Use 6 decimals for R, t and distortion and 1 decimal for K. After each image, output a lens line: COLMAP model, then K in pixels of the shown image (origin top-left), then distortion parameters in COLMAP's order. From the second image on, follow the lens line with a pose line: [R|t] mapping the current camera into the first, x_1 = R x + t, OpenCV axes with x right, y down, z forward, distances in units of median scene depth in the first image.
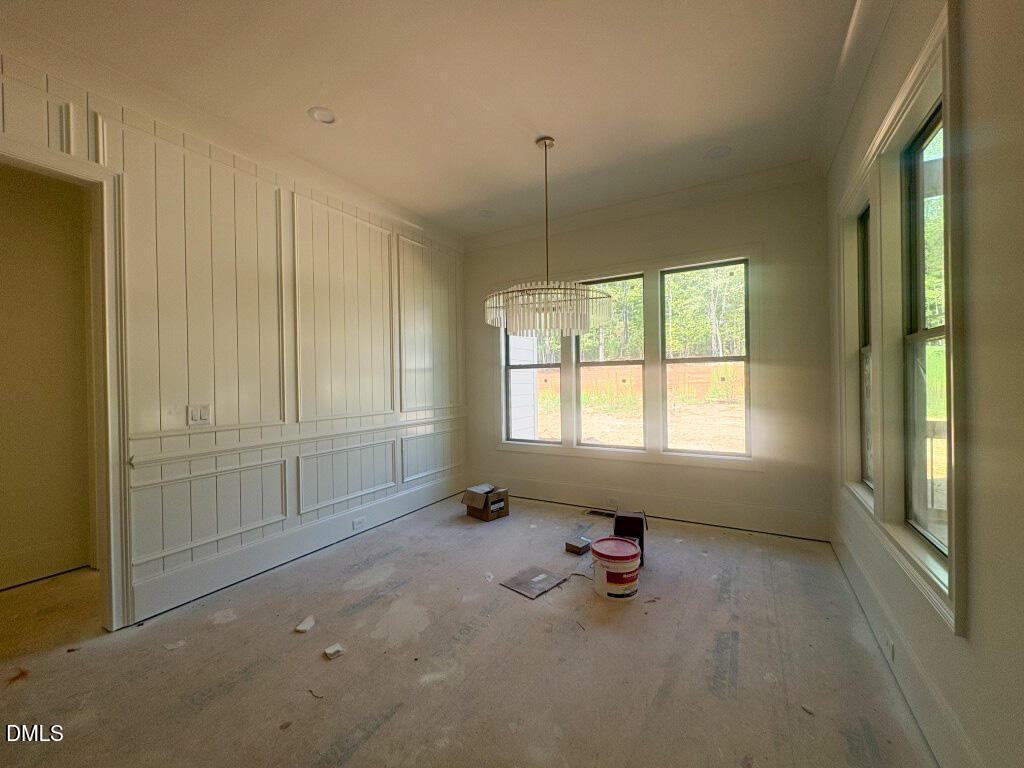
lens RADIAL K [[407.9, 0, 512.0], [0, 407.9, 384.0], [0, 0, 1]] dist [-0.001642, -0.000210]
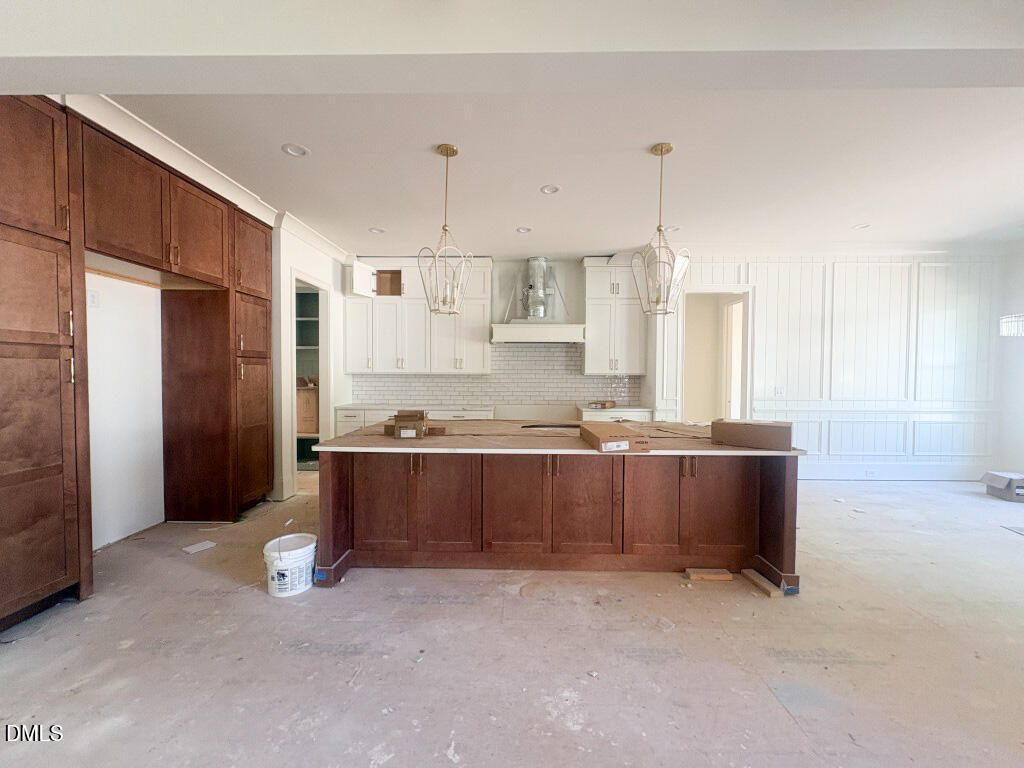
lens RADIAL K [[407.9, 0, 512.0], [0, 407.9, 384.0], [0, 0, 1]] dist [-0.001642, -0.000210]
pose [[0.489394, 0.042895, -0.871007, 0.237800], [-0.017633, 0.999072, 0.039294, -0.012470], [0.871884, -0.003871, 0.489696, -0.785679]]
